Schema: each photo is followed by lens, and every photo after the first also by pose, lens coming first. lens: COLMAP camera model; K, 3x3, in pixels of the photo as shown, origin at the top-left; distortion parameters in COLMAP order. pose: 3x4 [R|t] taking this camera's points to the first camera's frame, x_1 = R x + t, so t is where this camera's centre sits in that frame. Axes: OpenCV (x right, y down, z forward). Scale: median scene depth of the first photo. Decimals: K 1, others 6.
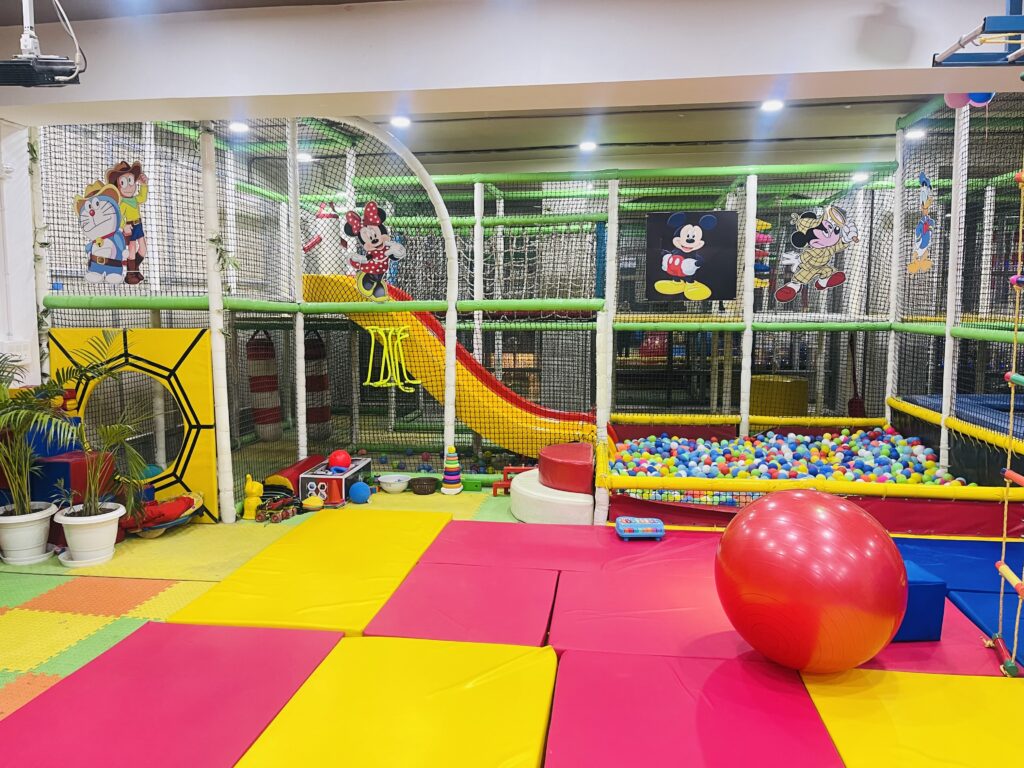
lens RADIAL K [[772.7, 0, 508.6], [0, 772.7, 392.9], [0, 0, 1]] dist [0.064930, -0.076526]
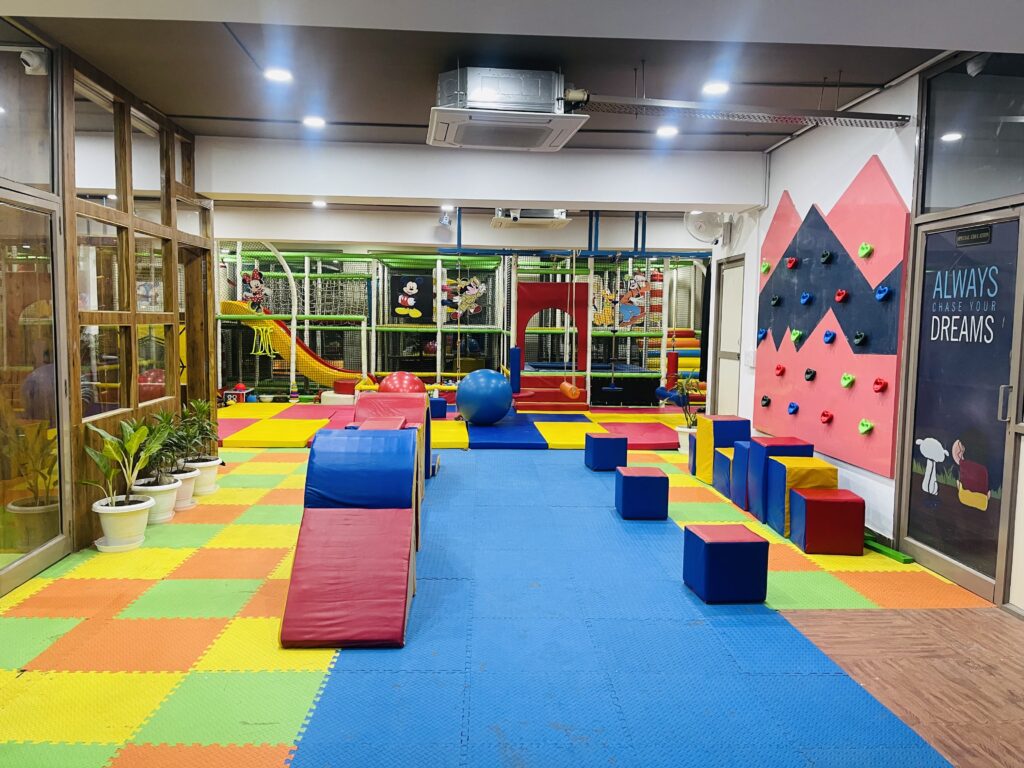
lens RADIAL K [[772.6, 0, 519.9], [0, 772.6, 385.5], [0, 0, 1]] dist [0.059538, -0.070997]
pose [[0.975280, -0.000415, 0.220971, 0.056833], [0.006565, 0.999611, -0.027096, 0.126900], [-0.220874, 0.027877, 0.974904, -1.128784]]
